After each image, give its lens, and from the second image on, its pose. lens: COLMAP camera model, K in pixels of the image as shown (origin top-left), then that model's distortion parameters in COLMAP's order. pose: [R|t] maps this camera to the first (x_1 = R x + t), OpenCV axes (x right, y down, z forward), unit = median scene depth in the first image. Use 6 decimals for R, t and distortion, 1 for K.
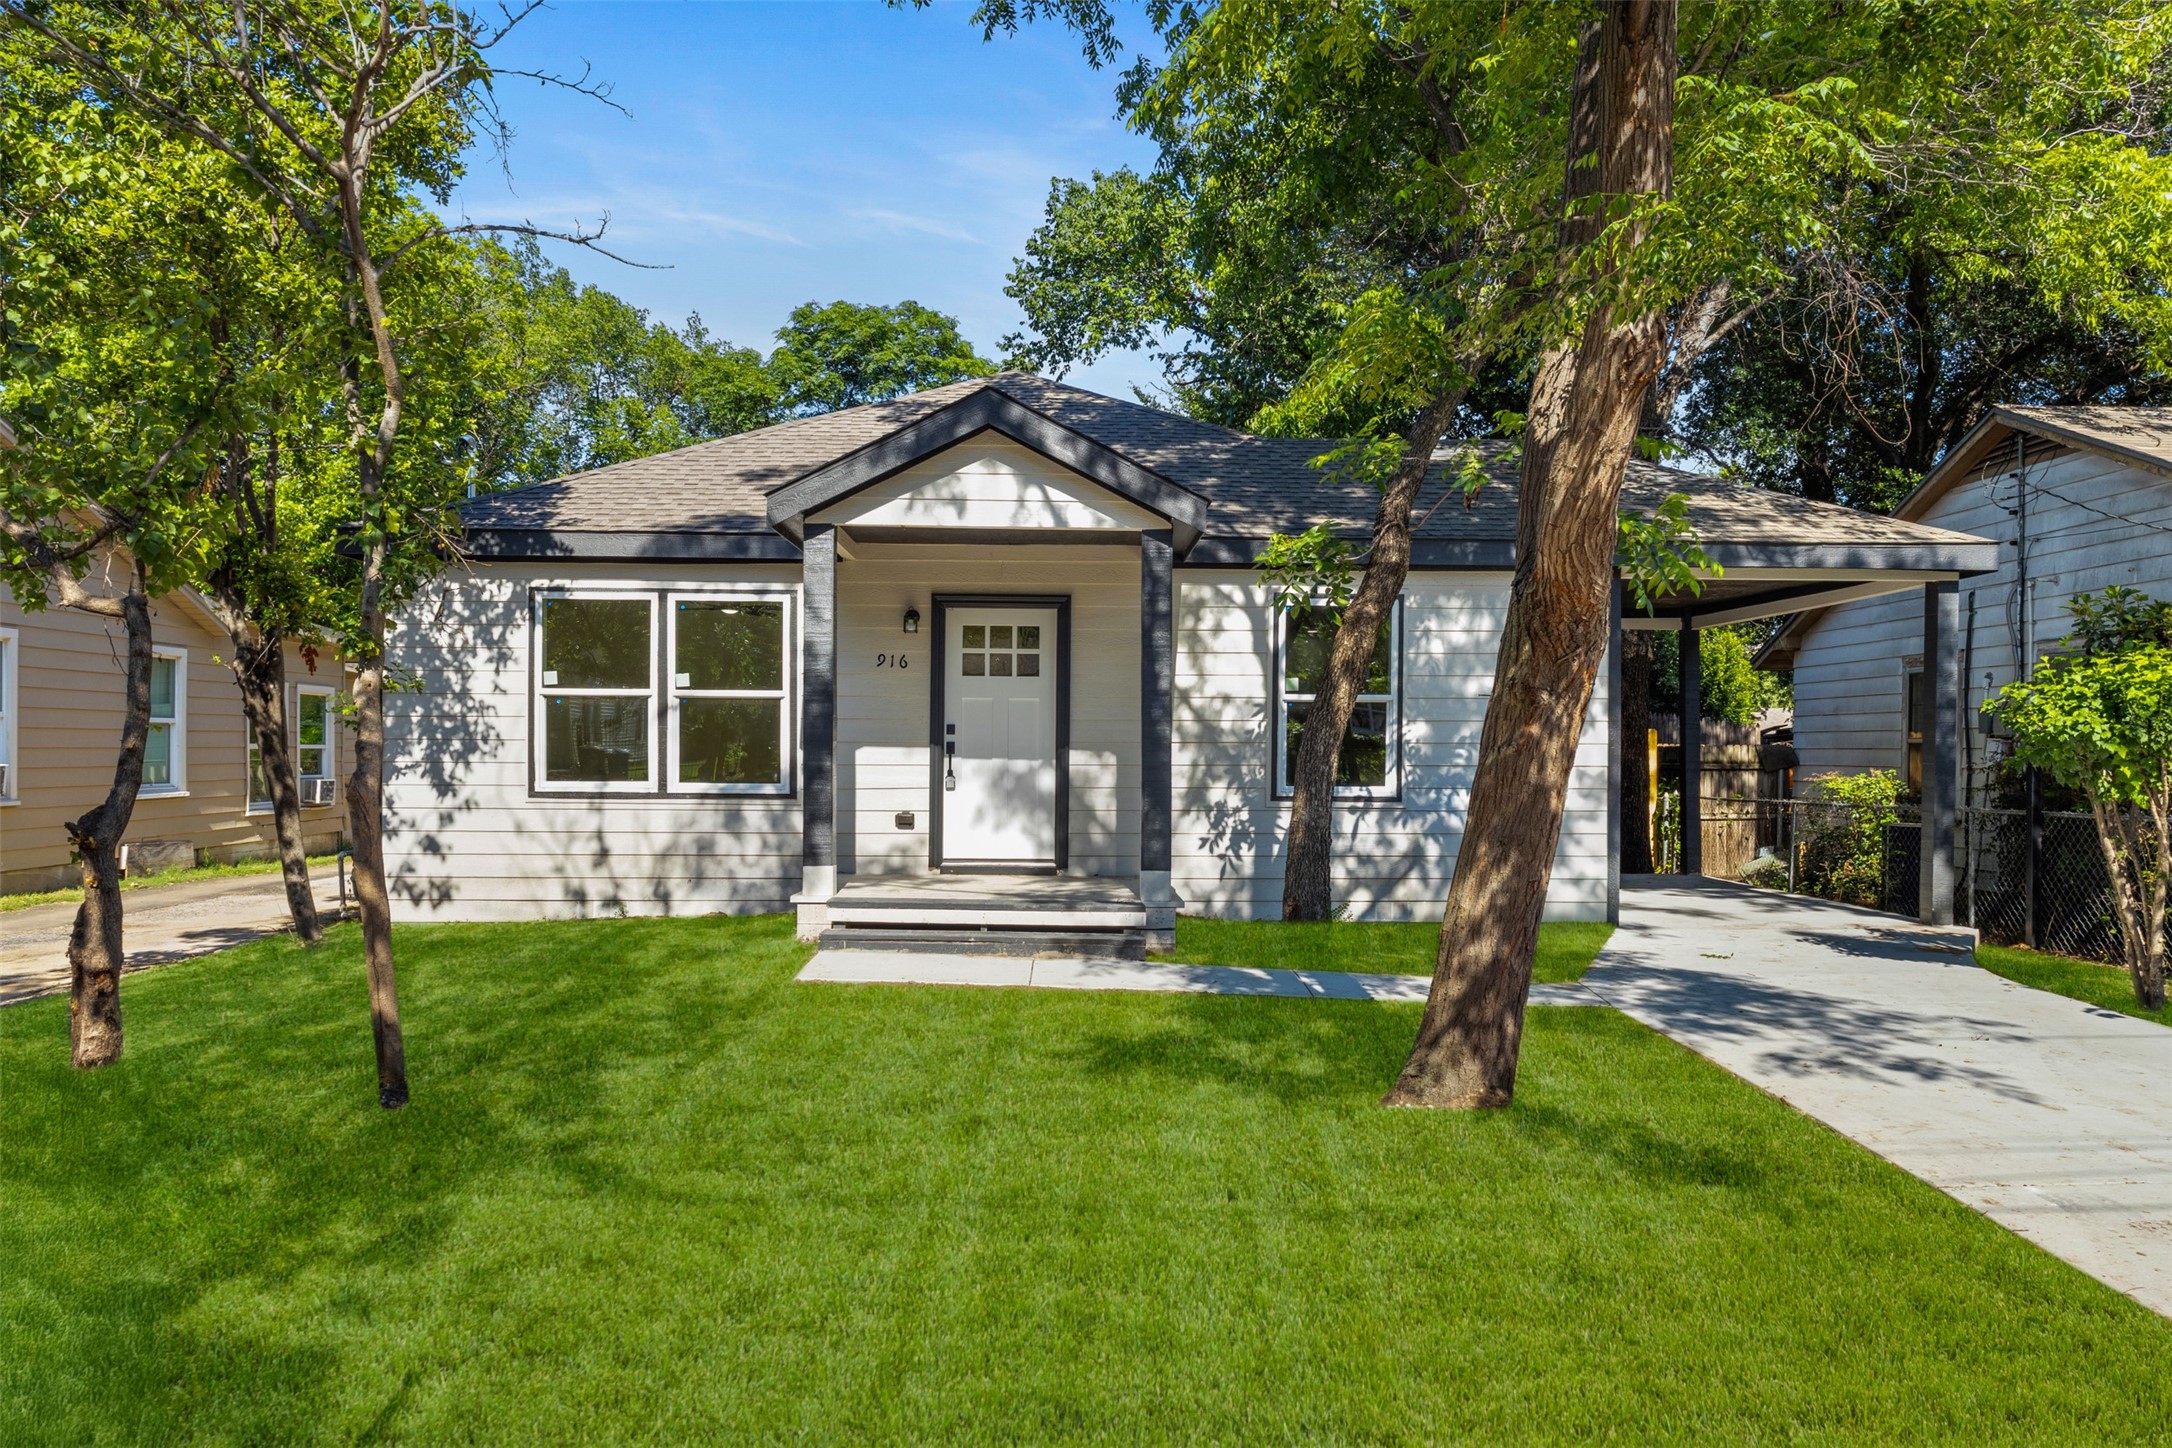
lens RADIAL K [[1496.7, 0, 1084.7], [0, 1496.7, 794.0], [0, 0, 1]] dist [-0.092401, 0.119183]
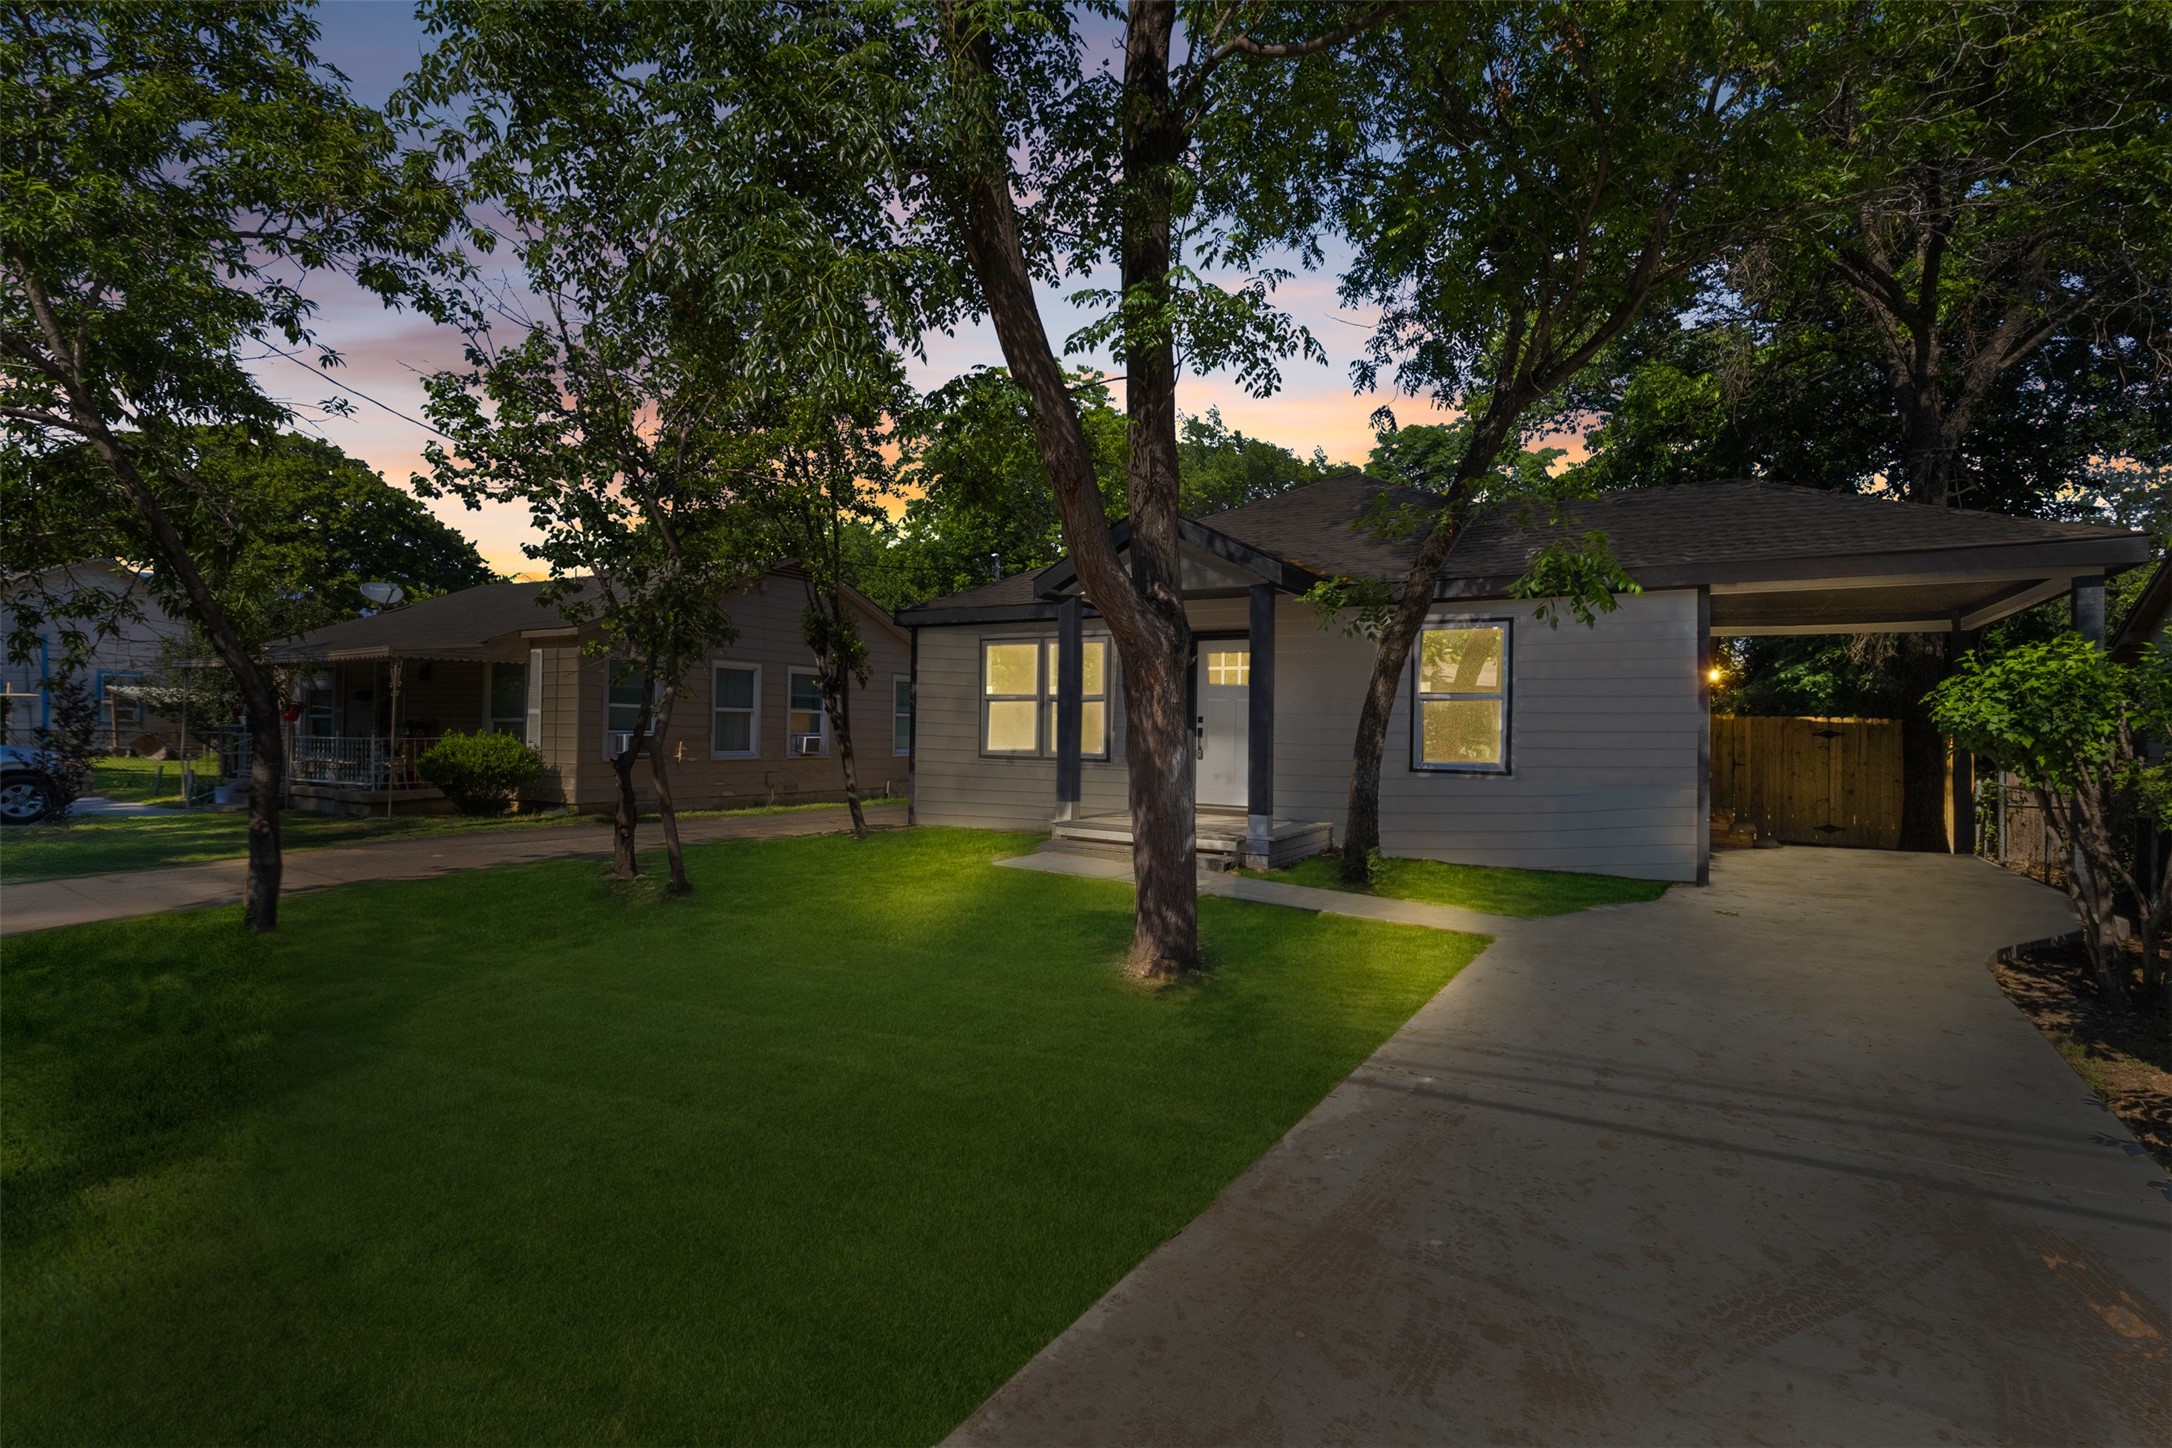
lens RADIAL K [[1006.3, 0, 1084.5], [0, 1006.3, 731.4], [0, 0, 1]] dist [0.001553, 0.000482]
pose [[0.847116, 0.009323, -0.531327, 0.370841], [-0.027933, 0.999245, -0.027003, 0.001844], [0.530674, 0.037716, 0.846737, 0.044867]]
